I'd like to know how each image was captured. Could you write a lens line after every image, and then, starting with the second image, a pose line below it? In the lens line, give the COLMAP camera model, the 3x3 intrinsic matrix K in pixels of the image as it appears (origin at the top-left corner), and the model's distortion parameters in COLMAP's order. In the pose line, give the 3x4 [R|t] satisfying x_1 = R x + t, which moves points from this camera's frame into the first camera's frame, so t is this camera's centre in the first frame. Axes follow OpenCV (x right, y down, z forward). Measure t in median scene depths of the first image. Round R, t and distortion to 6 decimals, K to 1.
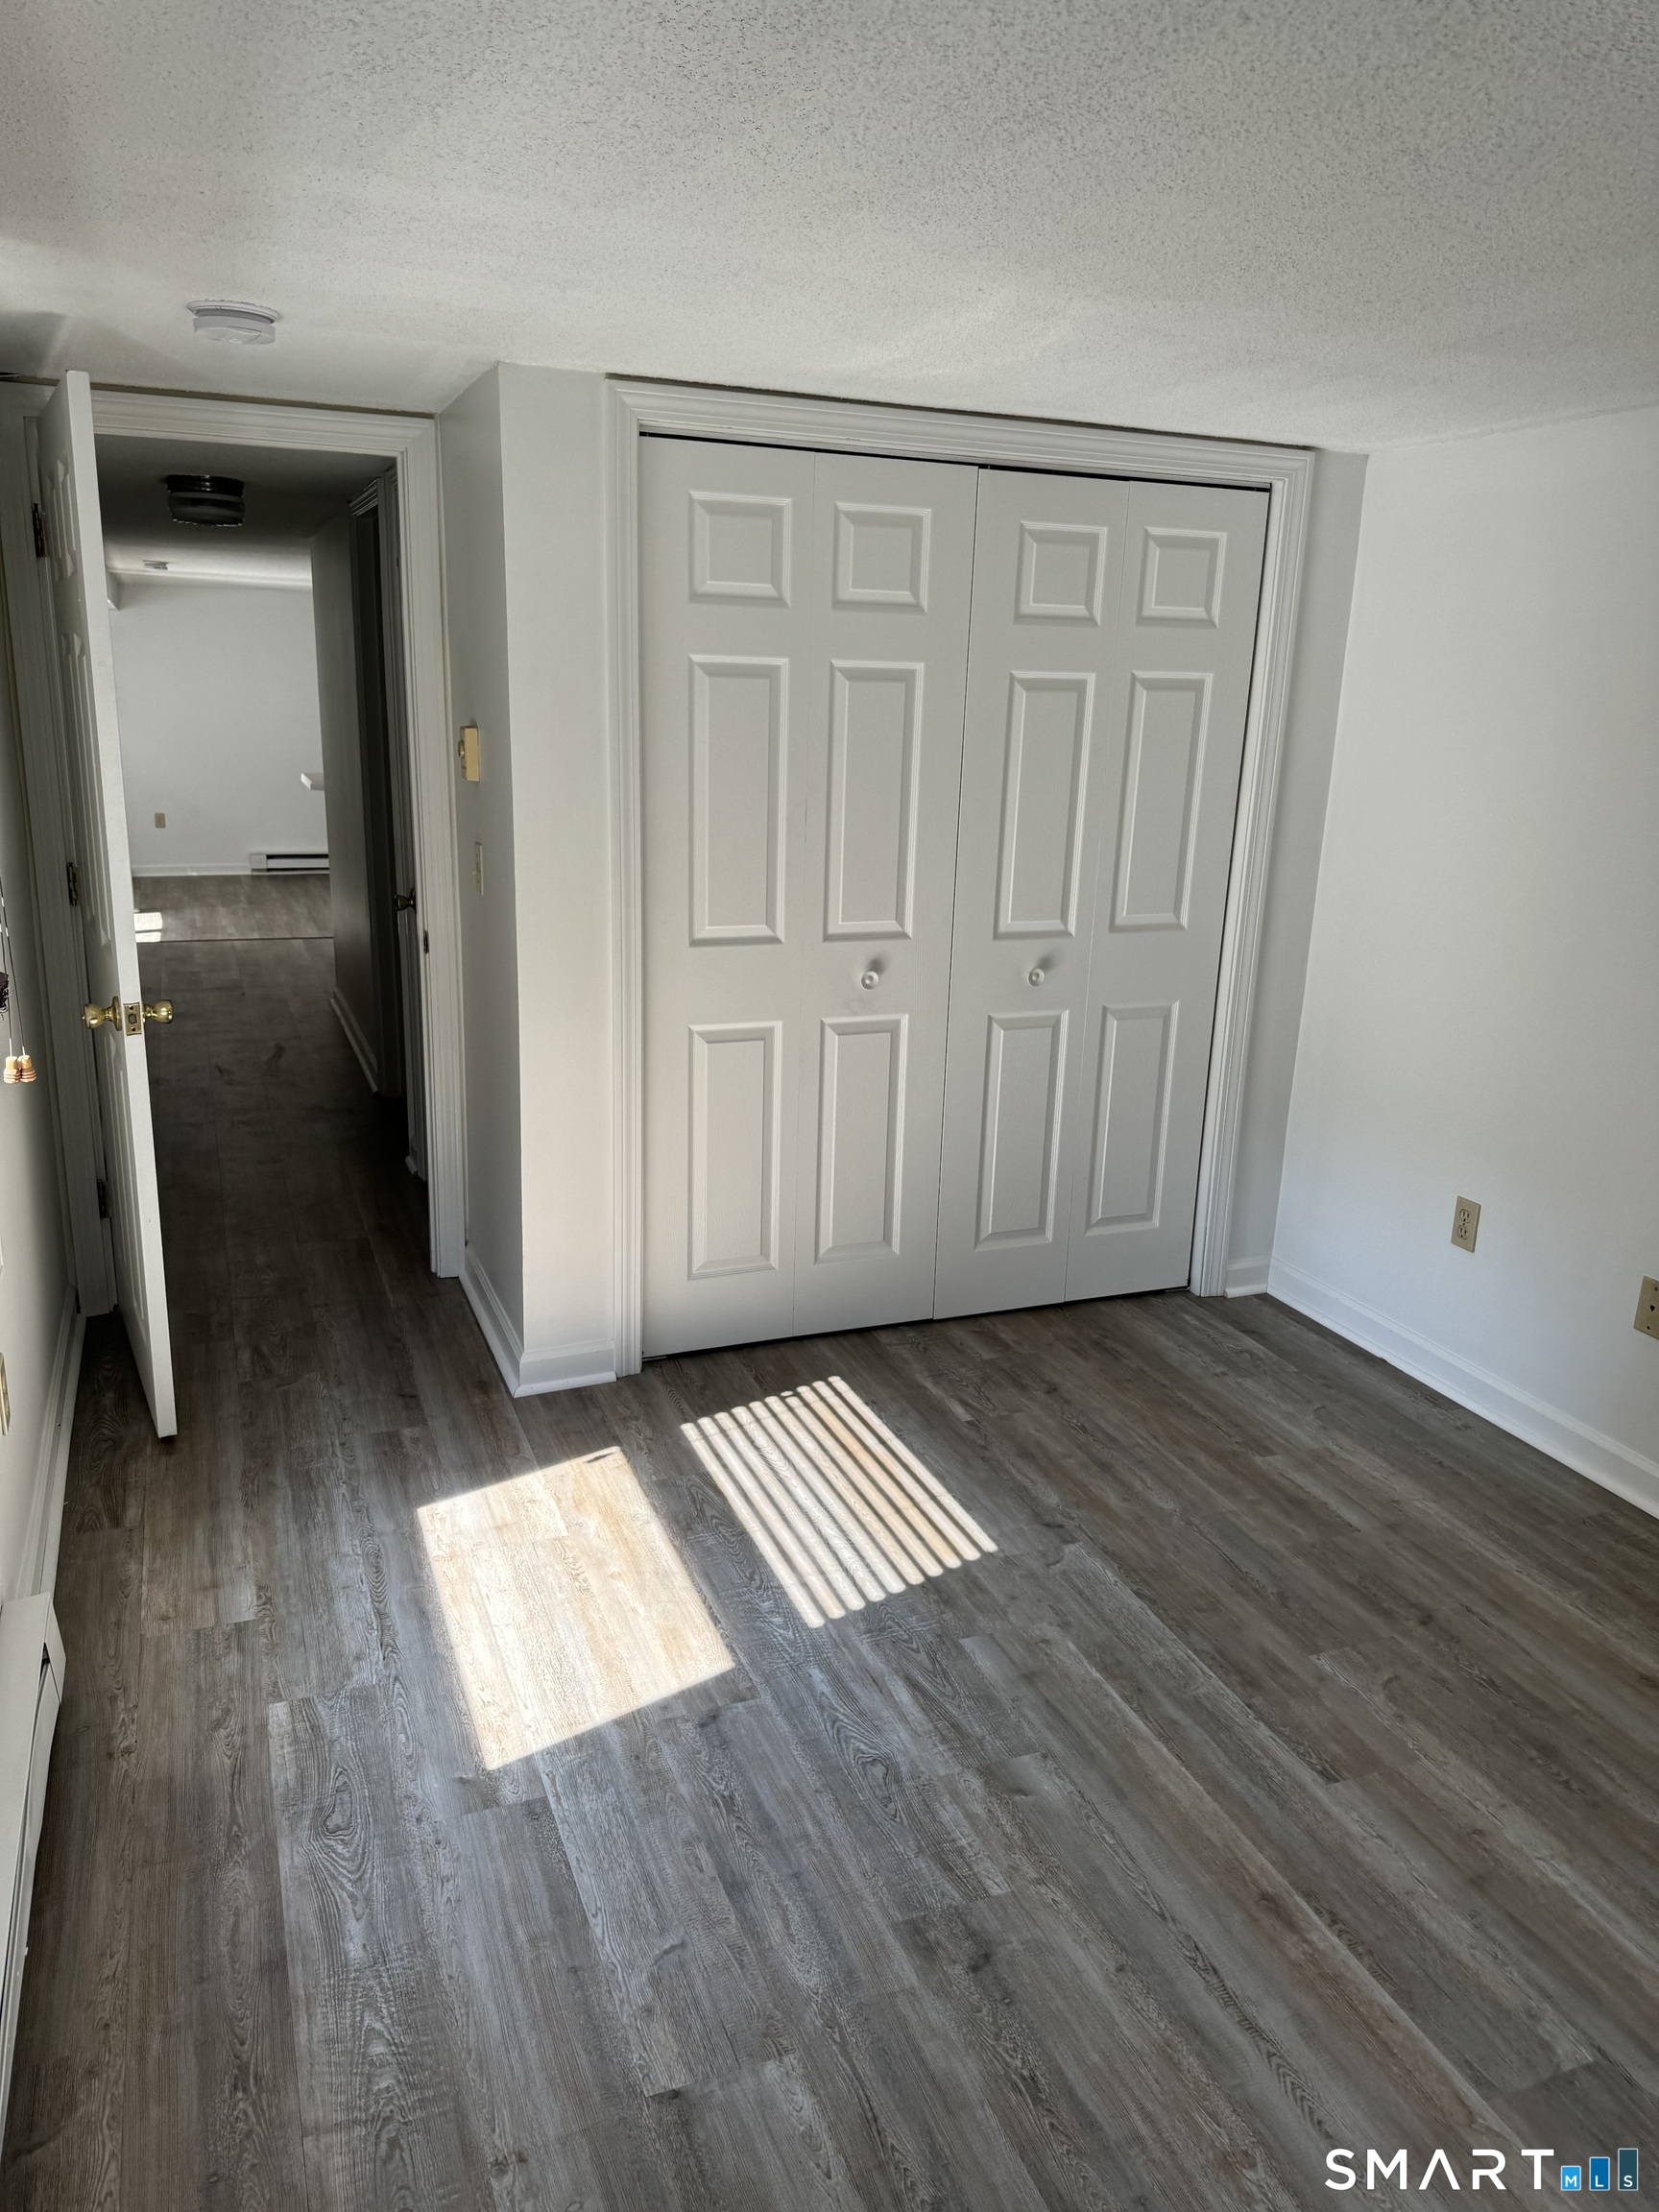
lens RADIAL K [[1563.4, 0, 806.2], [0, 1563.4, 1104.6], [0, 0, 1]] dist [0.003086, -0.006601]
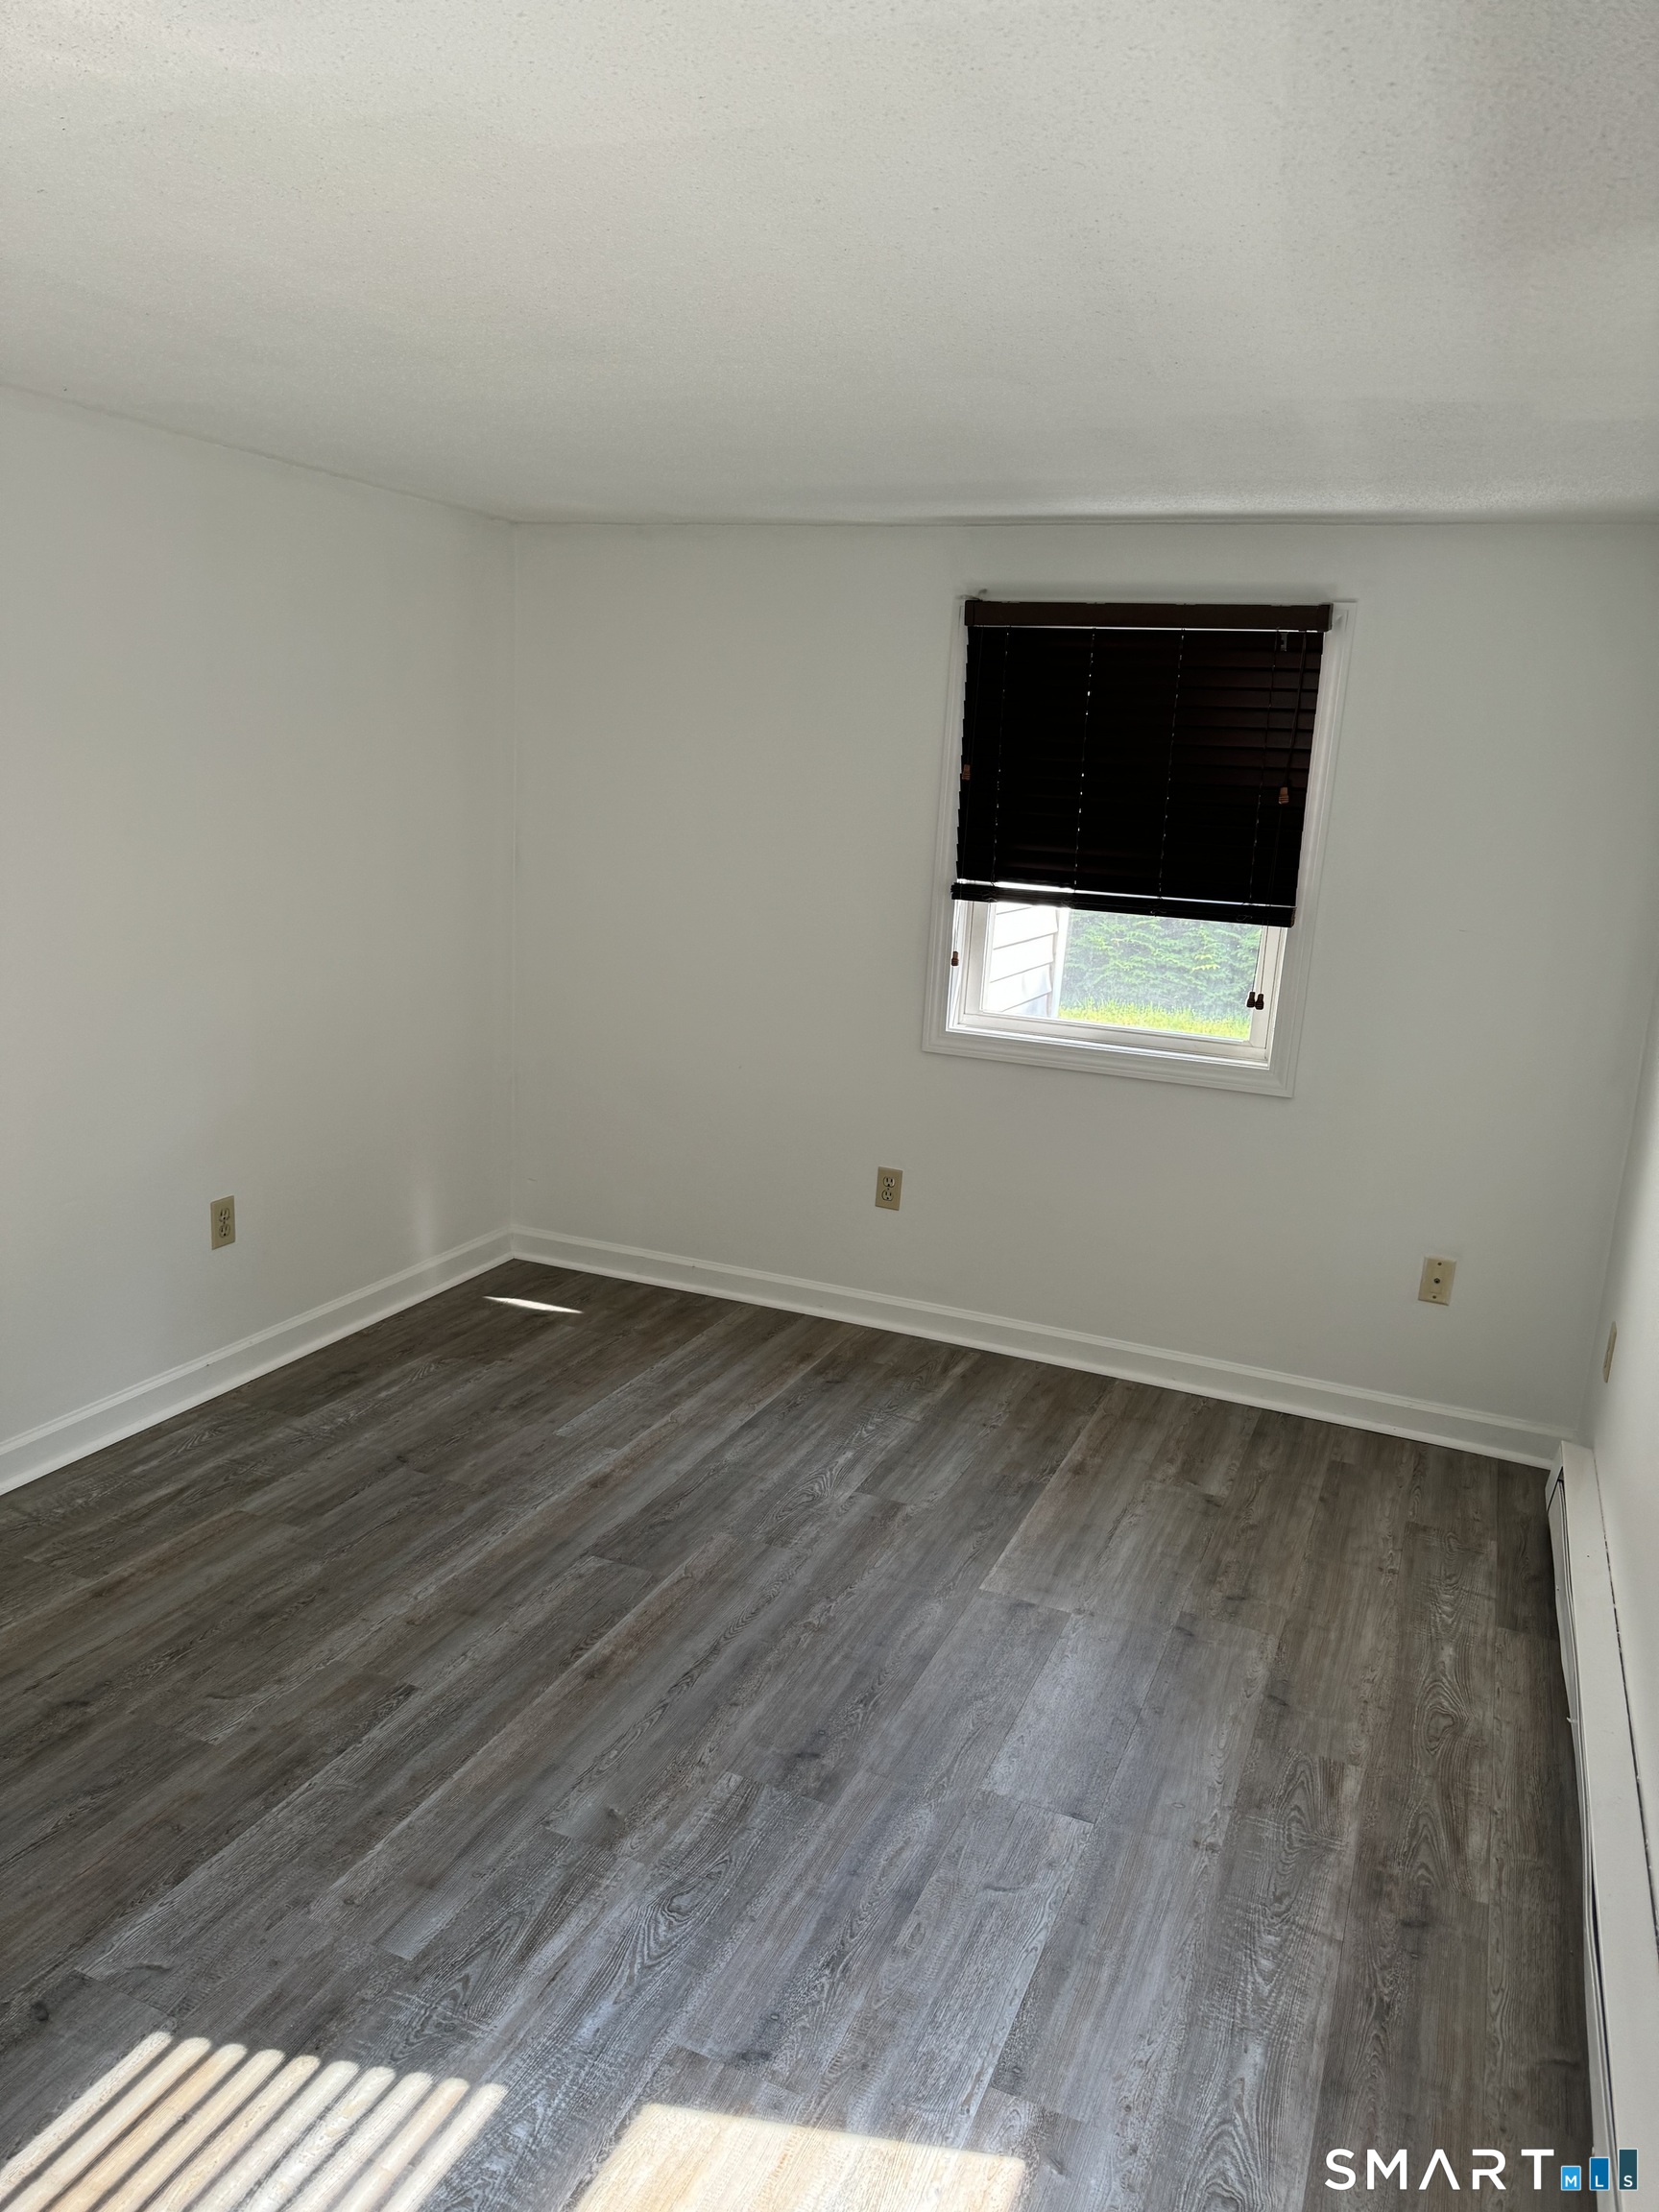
lens RADIAL K [[1563.4, 0, 806.2], [0, 1563.4, 1104.6], [0, 0, 1]] dist [0.003086, -0.006601]
pose [[-0.701730, -0.223013, 0.676639, -0.567489], [0.113792, 0.902468, 0.415455, -0.407358], [-0.703297, 0.368533, -0.607912, 1.434630]]
